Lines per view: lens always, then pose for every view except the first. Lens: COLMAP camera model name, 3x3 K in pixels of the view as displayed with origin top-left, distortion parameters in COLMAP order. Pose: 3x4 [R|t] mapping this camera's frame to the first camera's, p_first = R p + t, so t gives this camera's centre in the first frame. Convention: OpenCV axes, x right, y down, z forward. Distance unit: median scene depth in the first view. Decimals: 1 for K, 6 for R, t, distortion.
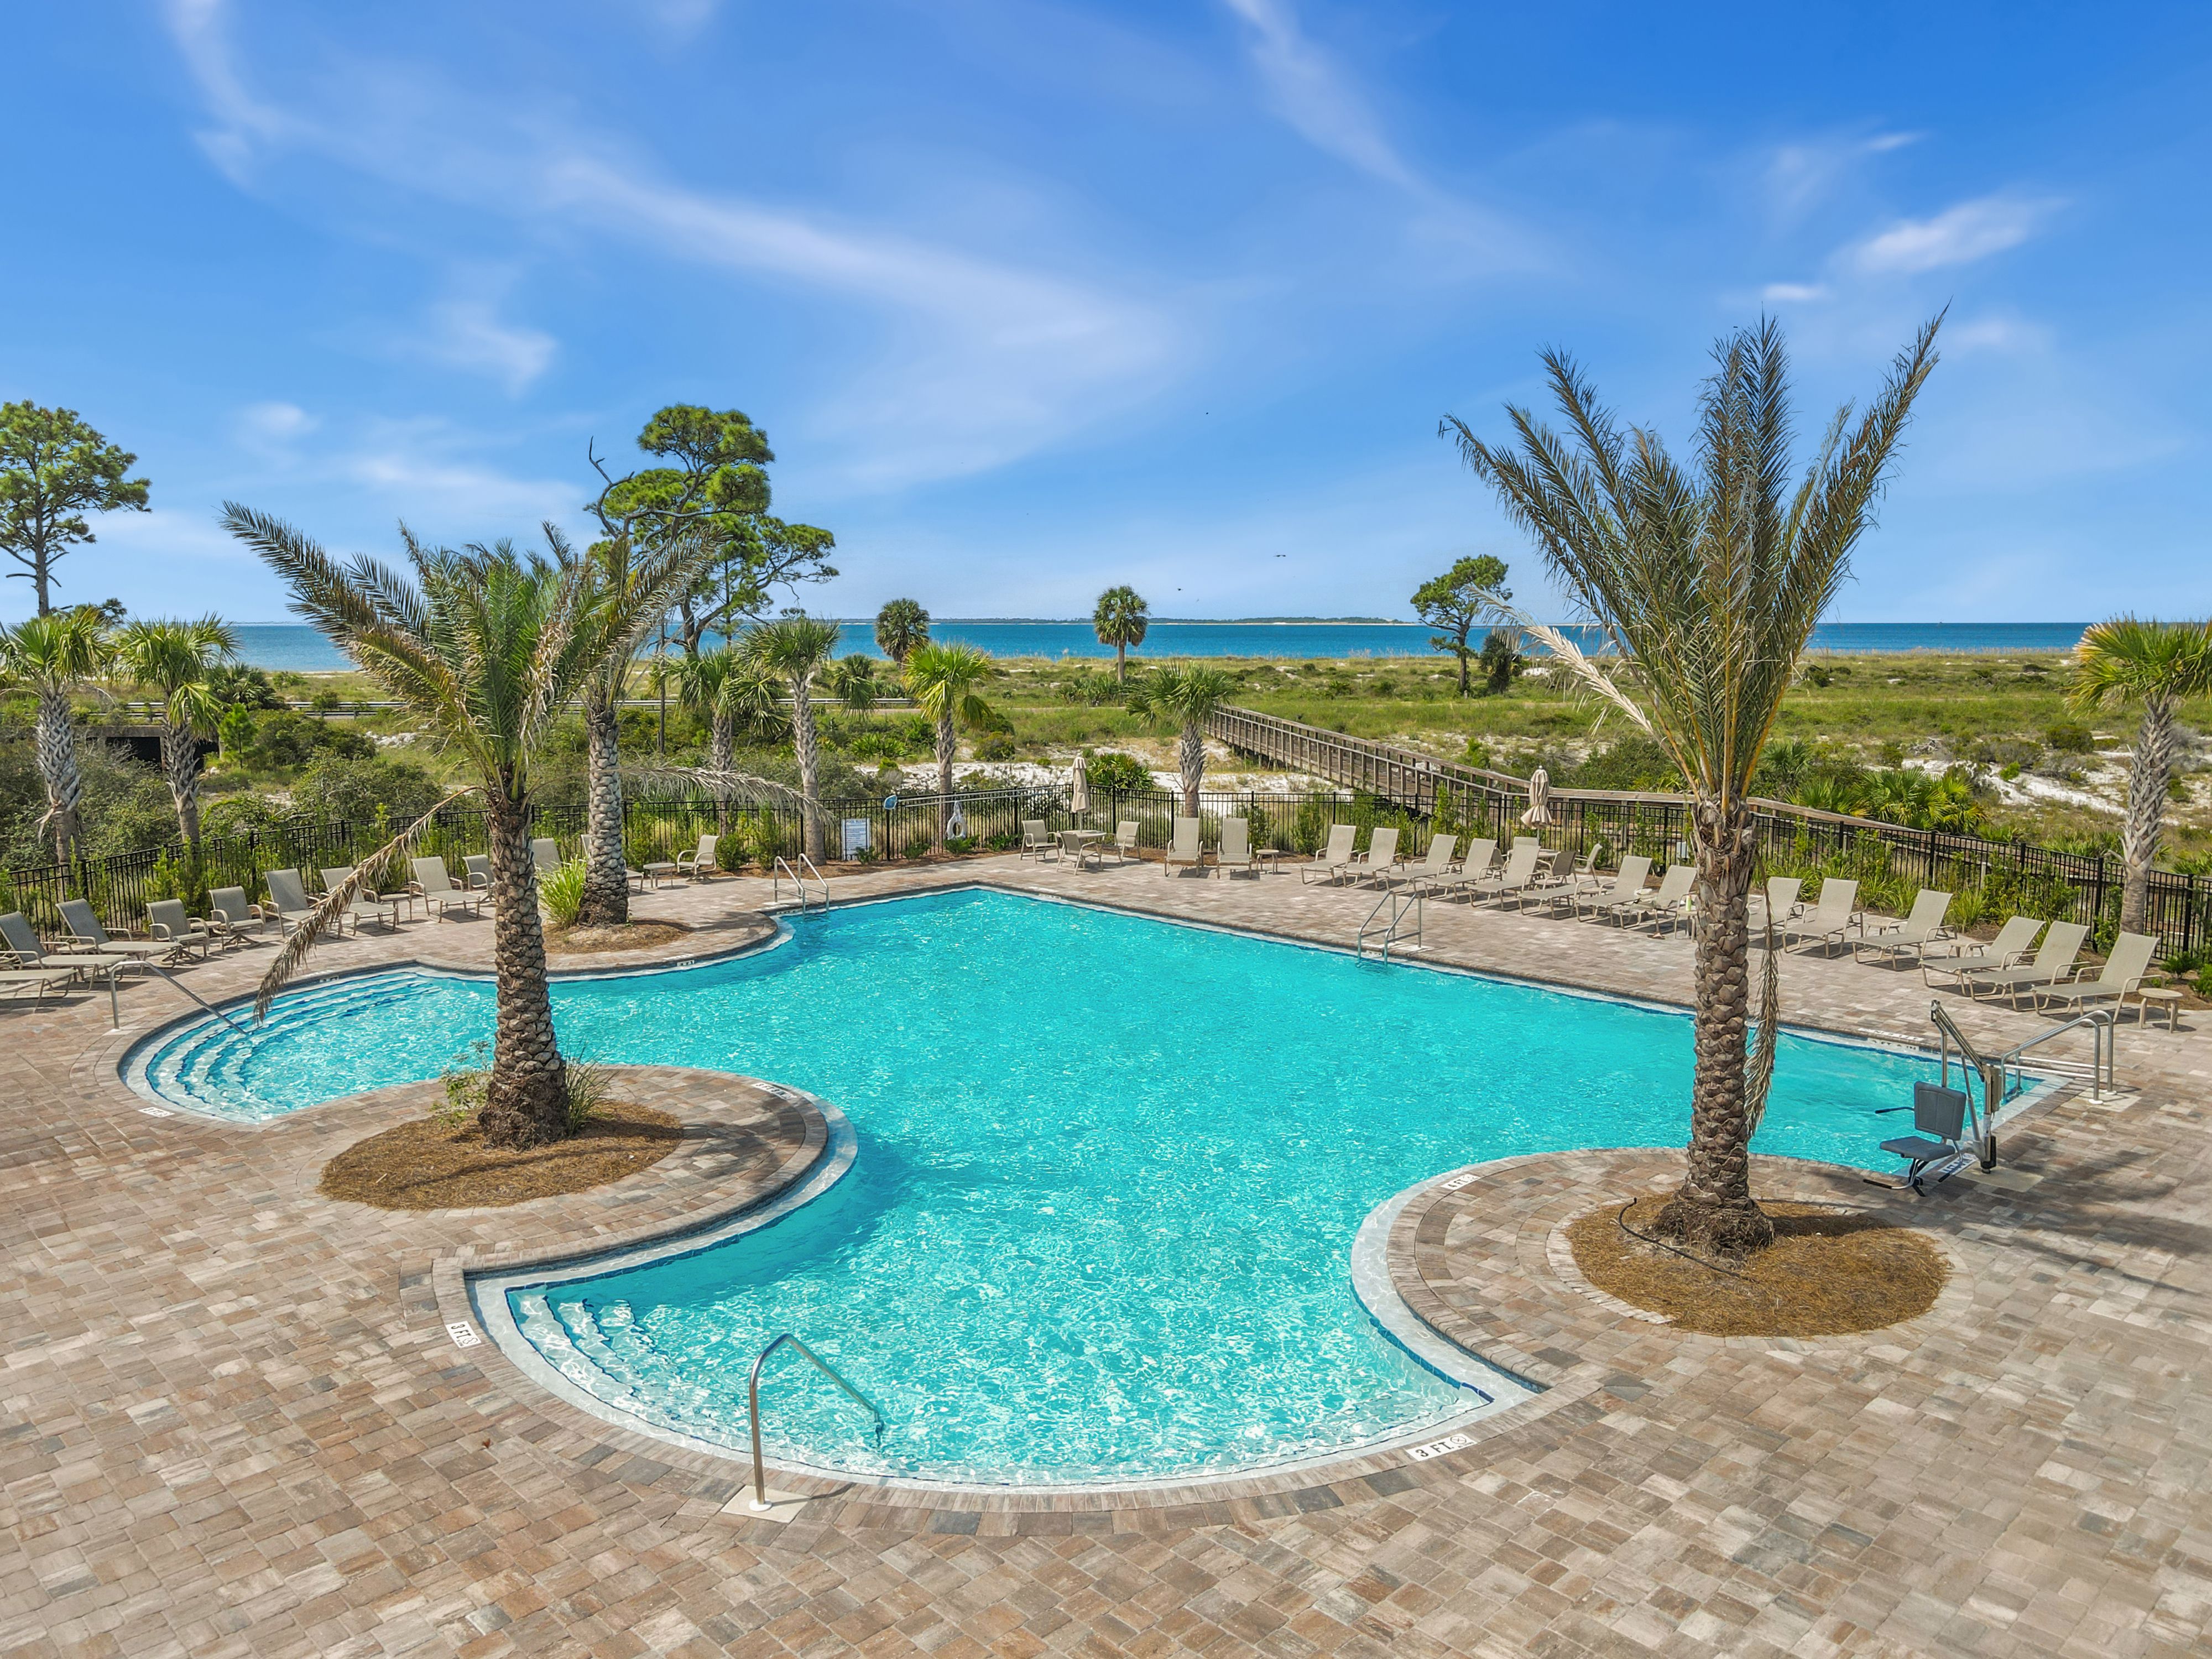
lens RADIAL K [[1652.1, 0, 1105.9], [0, 1652.1, 819.3], [0, 0, 1]] dist [0.021416, 0.008735]
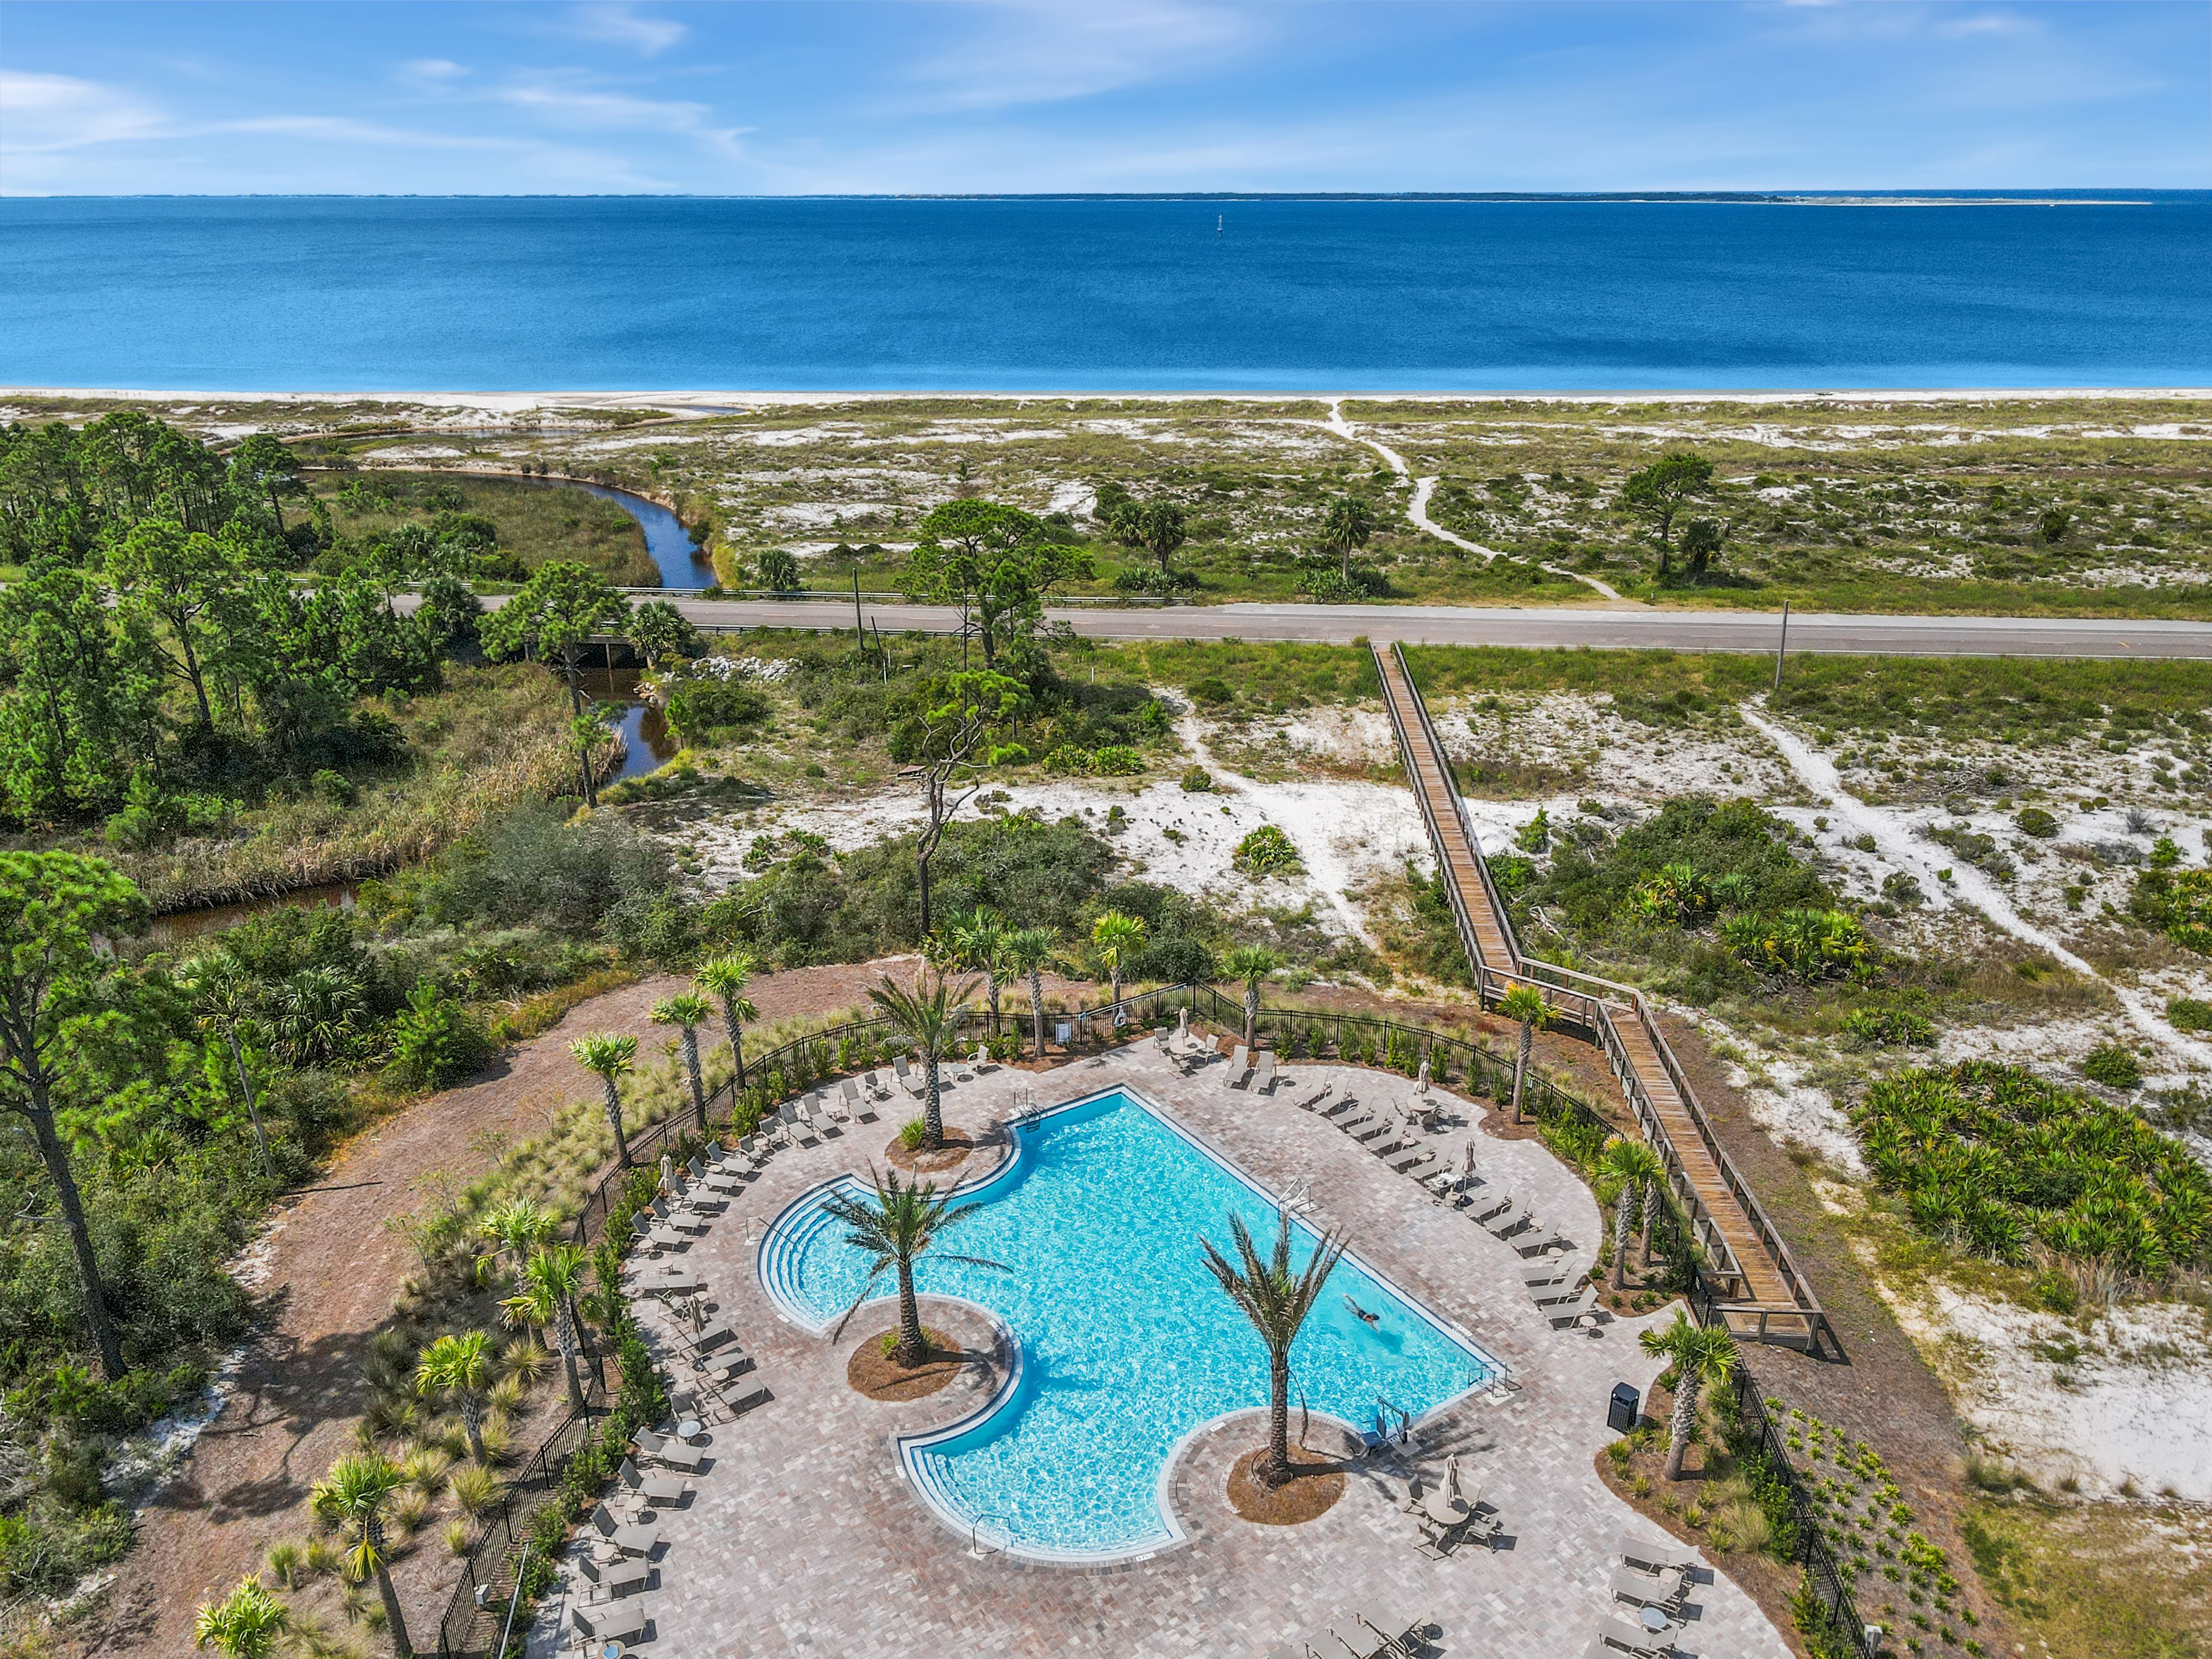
lens RADIAL K [[1652.1, 0, 1108.5], [0, 1652.1, 830.8], [0, 0, 1]] dist [0.021416, 0.008735]
pose [[0.983164, 0.066403, -0.170232, 0.590324], [-0.023823, 0.970261, 0.240885, -1.962580], [0.181165, -0.232774, 0.955508, -2.079592]]
